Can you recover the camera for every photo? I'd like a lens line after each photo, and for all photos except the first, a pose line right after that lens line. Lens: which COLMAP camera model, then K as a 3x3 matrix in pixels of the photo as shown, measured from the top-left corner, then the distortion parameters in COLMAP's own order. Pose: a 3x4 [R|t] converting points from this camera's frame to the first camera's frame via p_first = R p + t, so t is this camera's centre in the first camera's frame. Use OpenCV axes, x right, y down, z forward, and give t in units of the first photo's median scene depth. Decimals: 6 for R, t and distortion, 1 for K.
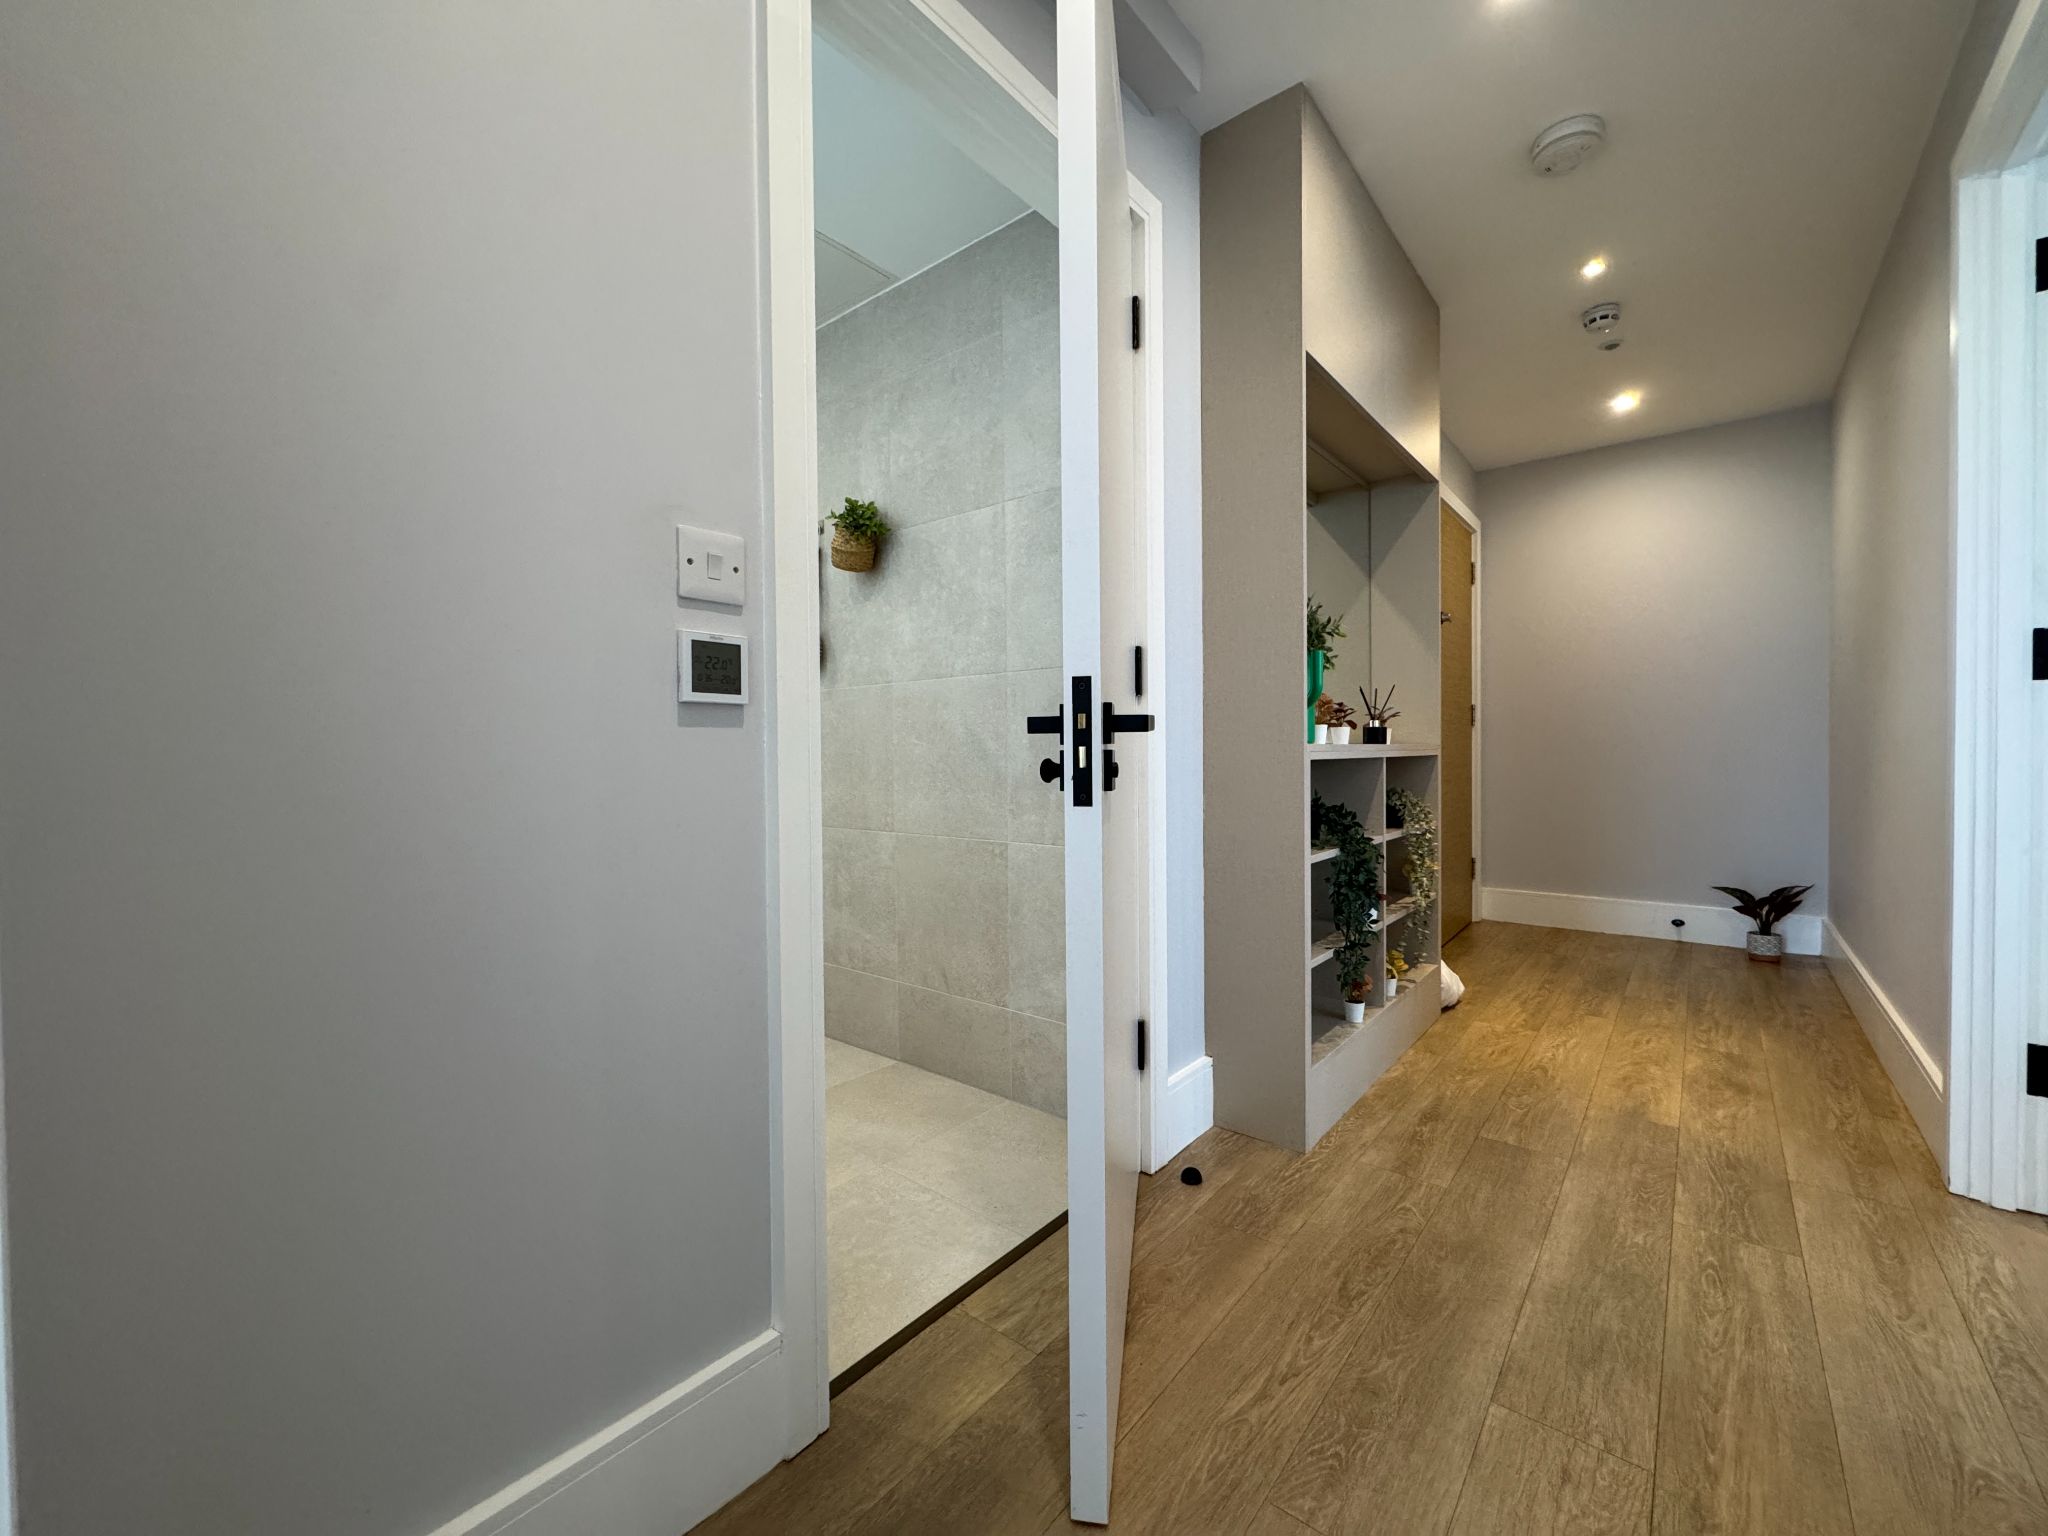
lens RADIAL K [[819.2, 0, 1025.1], [0, 819.2, 763.0], [0, 0, 1]] dist [-0.005456, 0.001175]
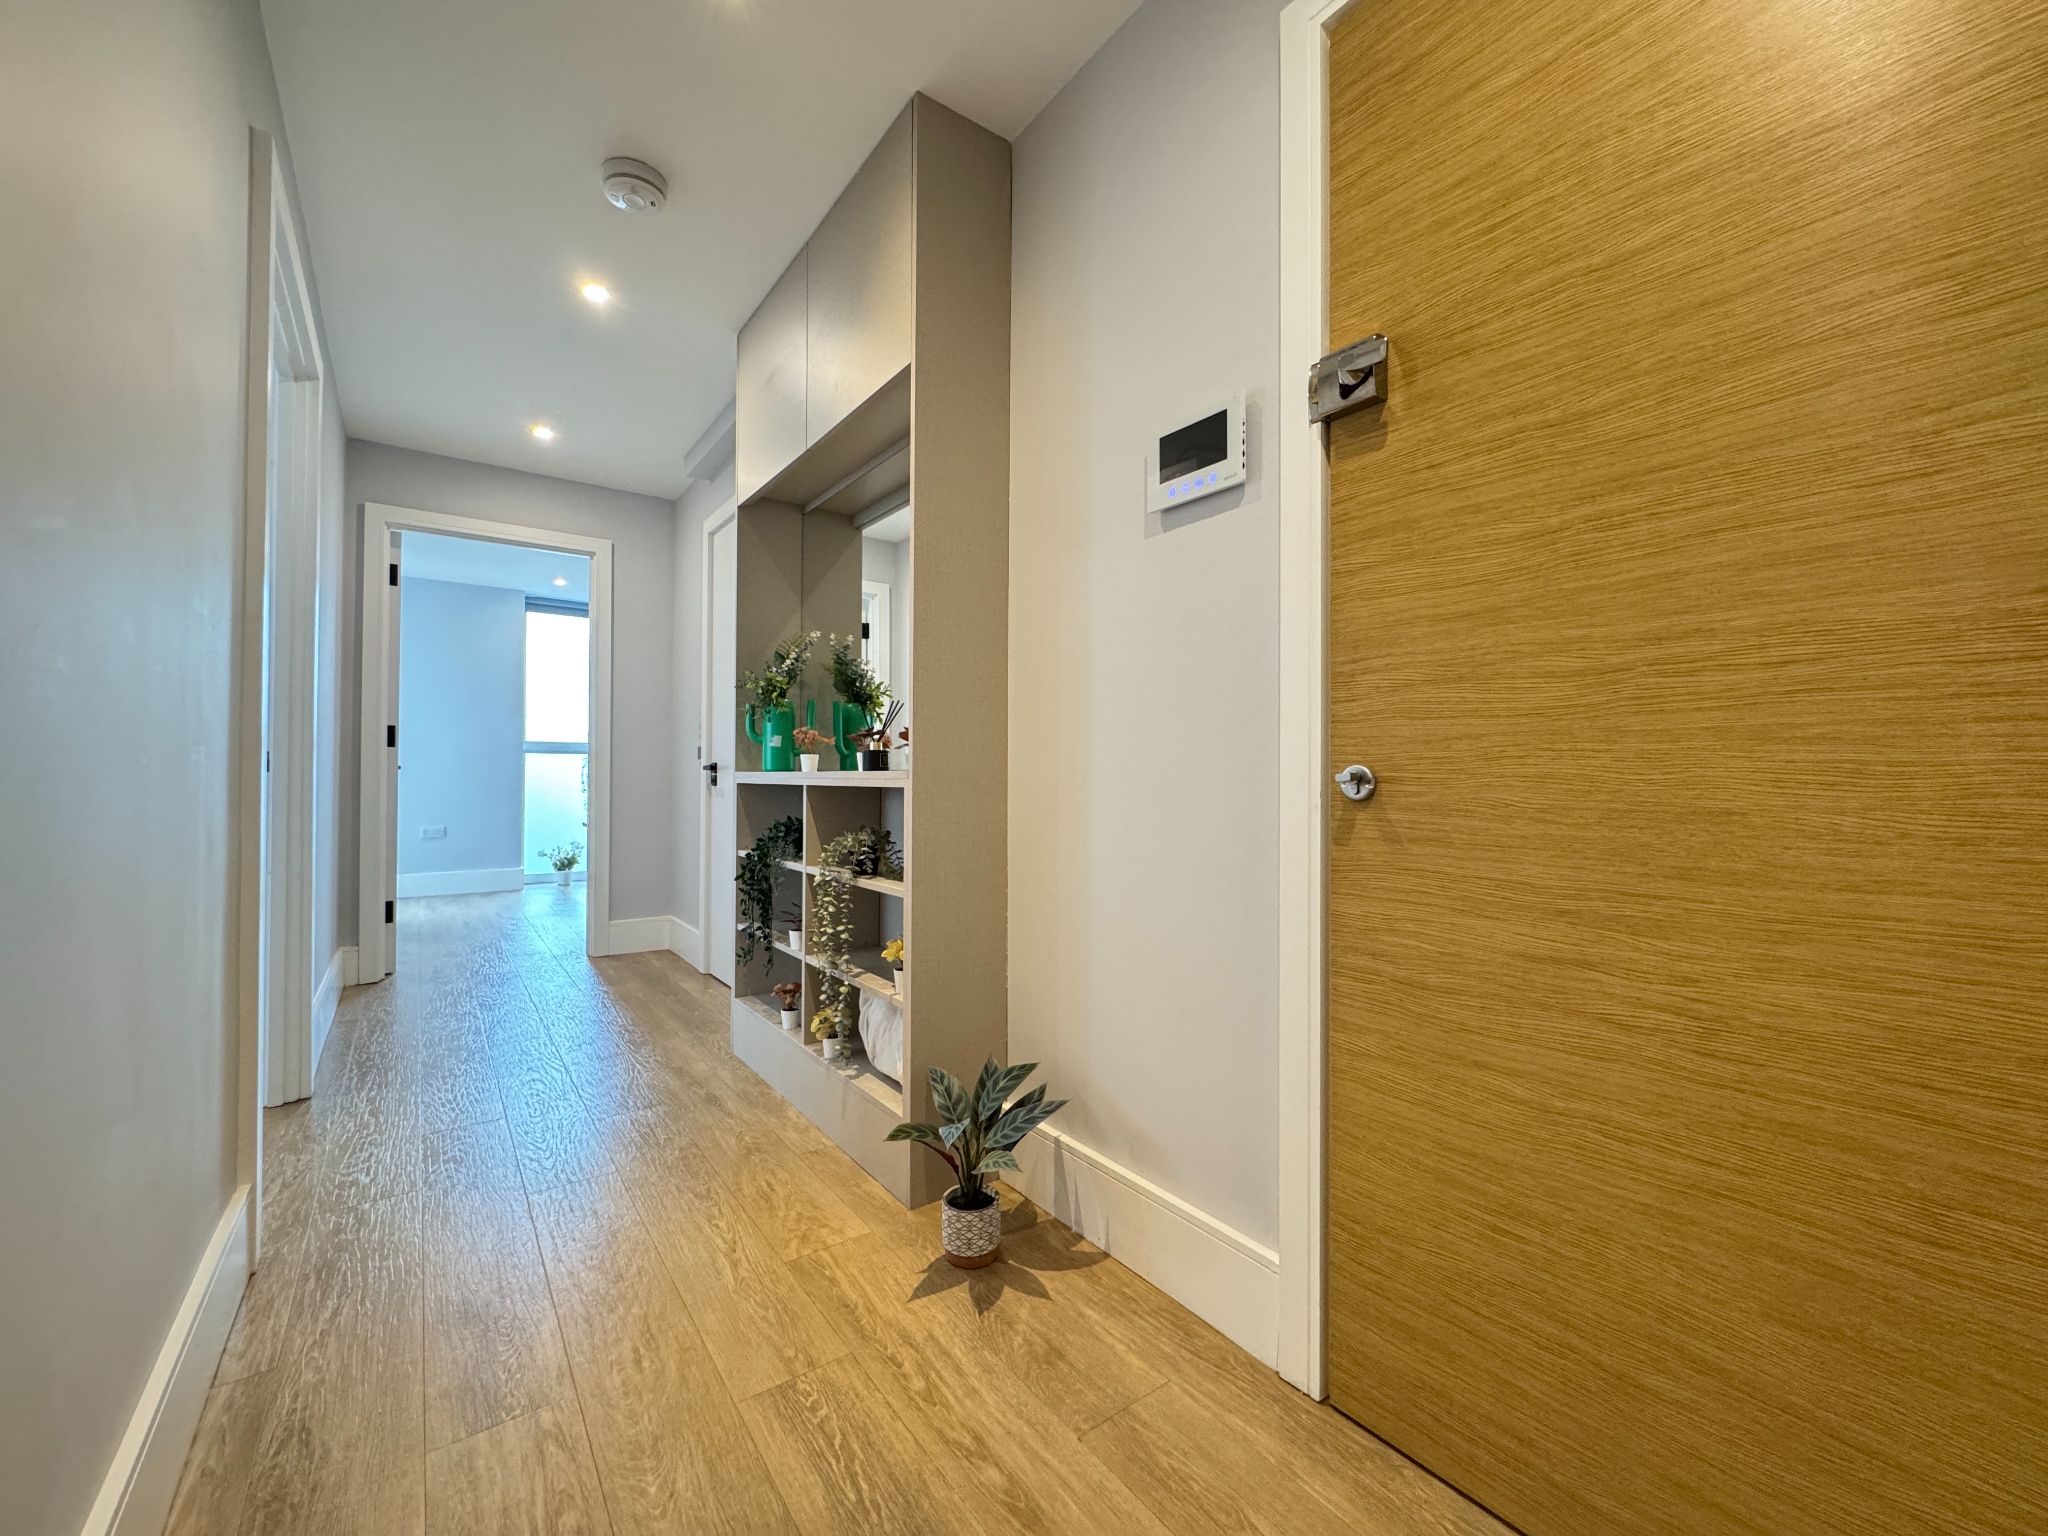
lens RADIAL K [[819.2, 0, 1024.7], [0, 819.2, 767.9], [0, 0, 1]] dist [-0.005456, 0.001175]
pose [[-0.236443, -0.001977, -0.971643, 1.317901], [-0.014620, 0.999892, 0.001523, -0.033331], [0.971535, 0.014566, -0.236447, 1.480938]]
